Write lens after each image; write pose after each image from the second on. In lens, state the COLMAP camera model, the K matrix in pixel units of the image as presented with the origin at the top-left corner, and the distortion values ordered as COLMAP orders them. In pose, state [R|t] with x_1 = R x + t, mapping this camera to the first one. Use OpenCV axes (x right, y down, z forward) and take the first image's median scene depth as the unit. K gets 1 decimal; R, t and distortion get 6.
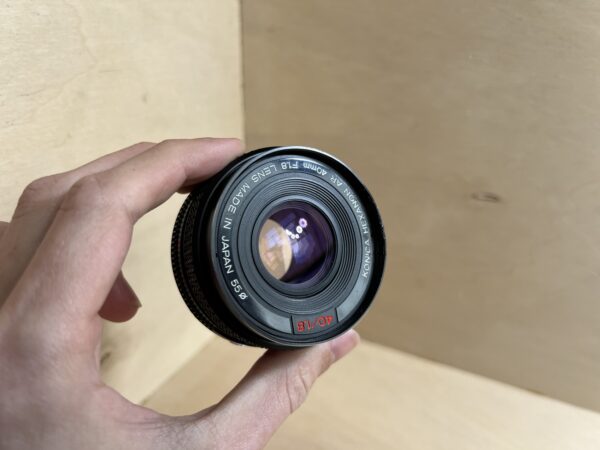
lens RADIAL K [[464.5, 0, 299.8], [0, 464.5, 245.6], [0, 0, 1]] dist [0.000483, -0.022769]
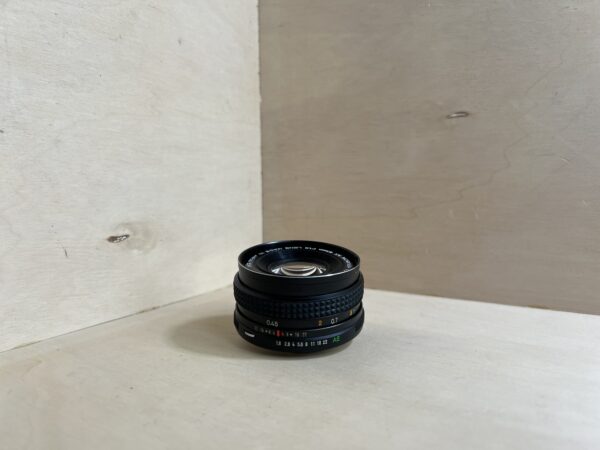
lens RADIAL K [[464.5, 0, 299.4], [0, 464.5, 223.5], [0, 0, 1]] dist [0.000483, -0.022769]
pose [[0.995887, -0.020374, -0.088283, 0.501078], [-0.012029, 0.936032, -0.351709, 2.782756], [0.089801, 0.351325, 0.931937, -0.111568]]
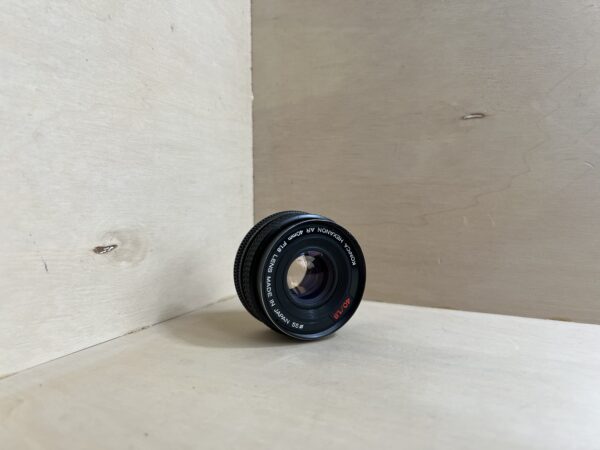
lens RADIAL K [[464.5, 0, 295.2], [0, 464.5, 224.2], [0, 0, 1]] dist [0.000483, -0.022769]
pose [[0.999776, -0.021072, 0.001973, -0.145421], [0.020342, 0.930992, -0.364472, 2.588456], [0.005843, 0.364430, 0.931212, 0.346659]]
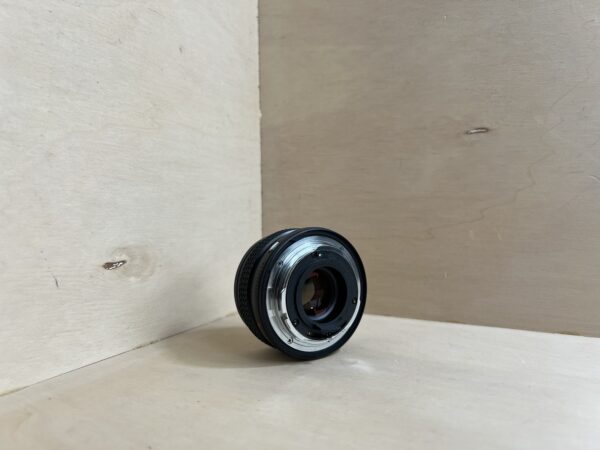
lens RADIAL K [[464.5, 0, 297.1], [0, 464.5, 224.5], [0, 0, 1]] dist [0.000483, -0.022769]
pose [[0.999322, -0.028342, -0.023520, -0.053018], [0.016882, 0.920069, -0.391392, 2.599987], [0.032733, 0.390730, 0.919923, 0.279281]]
